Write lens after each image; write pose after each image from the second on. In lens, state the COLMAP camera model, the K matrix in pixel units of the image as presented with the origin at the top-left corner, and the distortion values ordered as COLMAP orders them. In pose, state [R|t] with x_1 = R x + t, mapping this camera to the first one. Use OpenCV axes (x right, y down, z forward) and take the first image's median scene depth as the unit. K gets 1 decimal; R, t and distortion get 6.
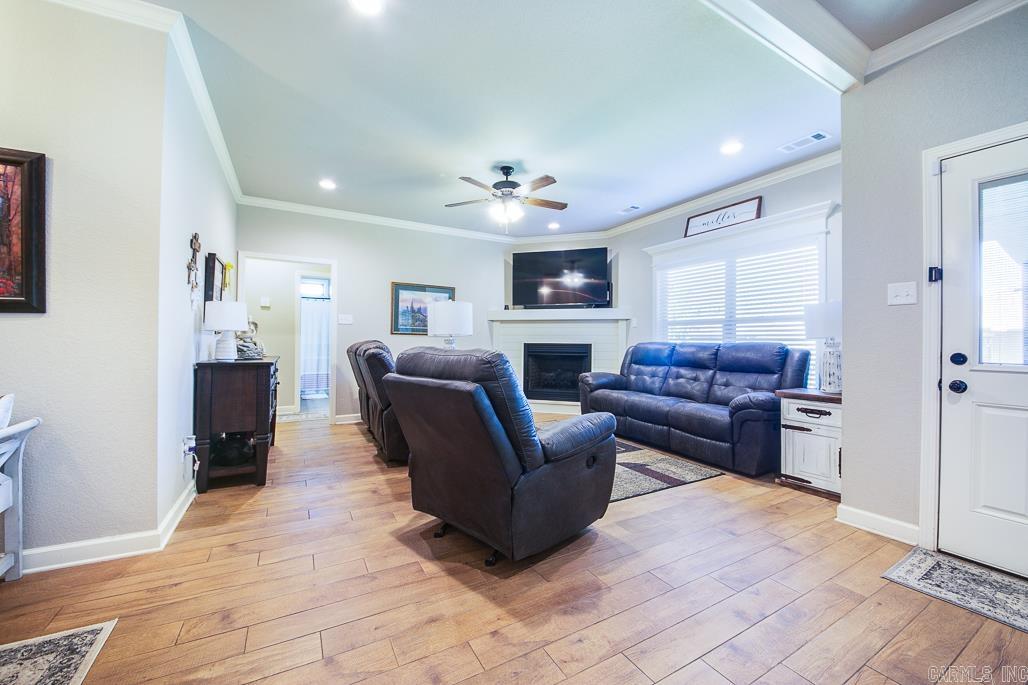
lens RADIAL K [[396.5, 0, 511.7], [0, 396.5, 339.4], [0, 0, 1]] dist [-0.016331, -0.000359]
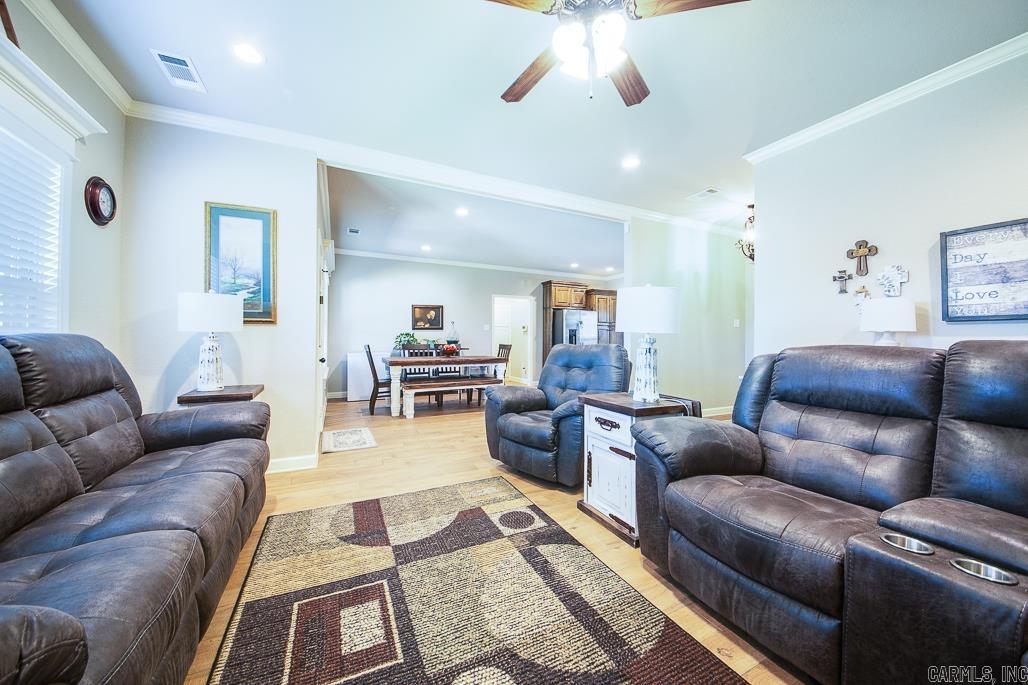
lens RADIAL K [[359.0, 0, 511.7], [0, 359.0, 339.4], [0, 0, 1]] dist [0.002050, -0.008648]
pose [[-0.998085, -0.011586, 0.060768, 0.080337], [-0.012044, 0.999902, -0.007186, 0.014194], [-0.060679, -0.007904, -0.998126, 2.444665]]
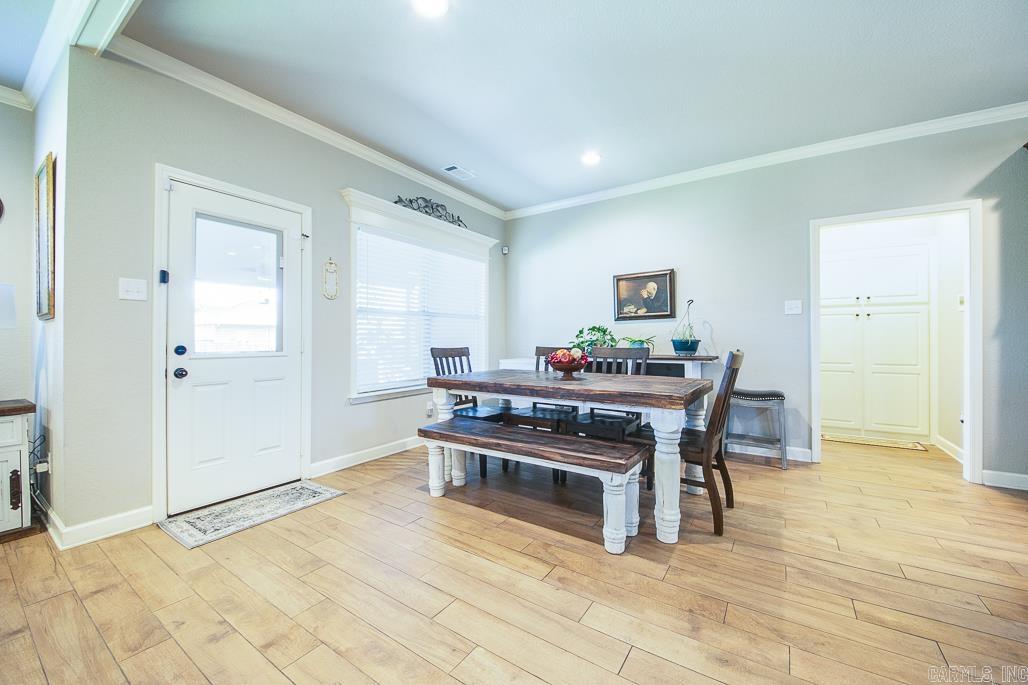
lens RADIAL K [[396.5, 0, 511.7], [0, 396.5, 339.4], [0, 0, 1]] dist [-0.016331, -0.000359]
pose [[-0.450586, -0.004528, 0.892722, -0.366398], [-0.006422, 0.999978, 0.001831, 0.006577], [-0.892710, -0.004908, -0.450605, 0.564278]]
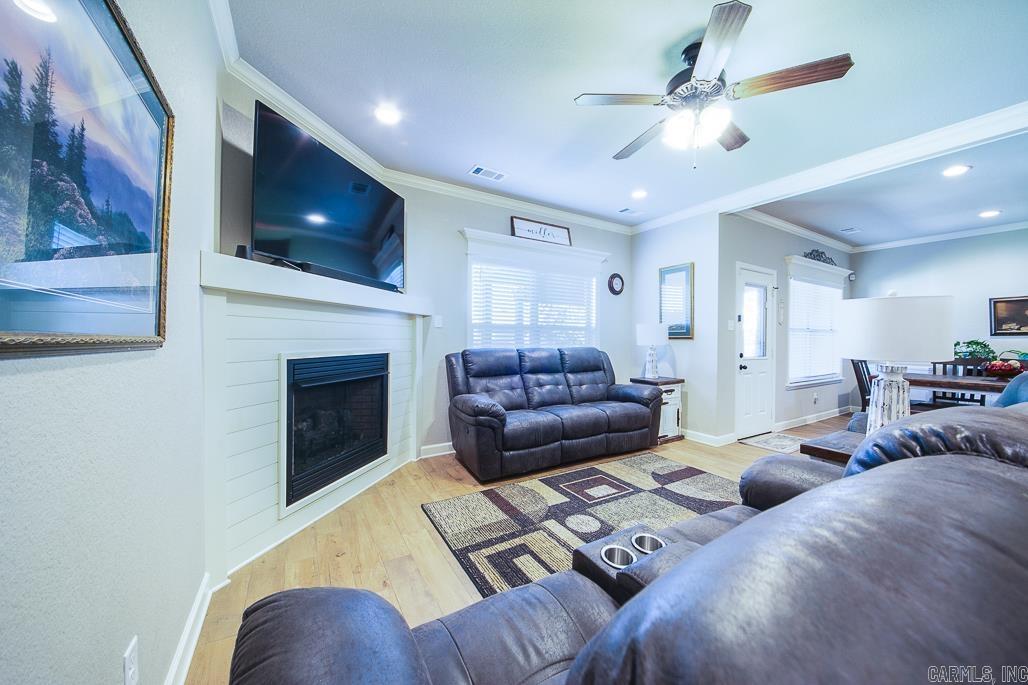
lens RADIAL K [[359.0, 0, 511.7], [0, 359.0, 339.4], [0, 0, 1]] dist [0.002050, -0.008648]
pose [[-0.021658, -0.011688, 0.999697, -0.897364], [-0.014343, 0.999832, 0.011379, -0.047690], [-0.999663, -0.014093, -0.021822, 2.199860]]
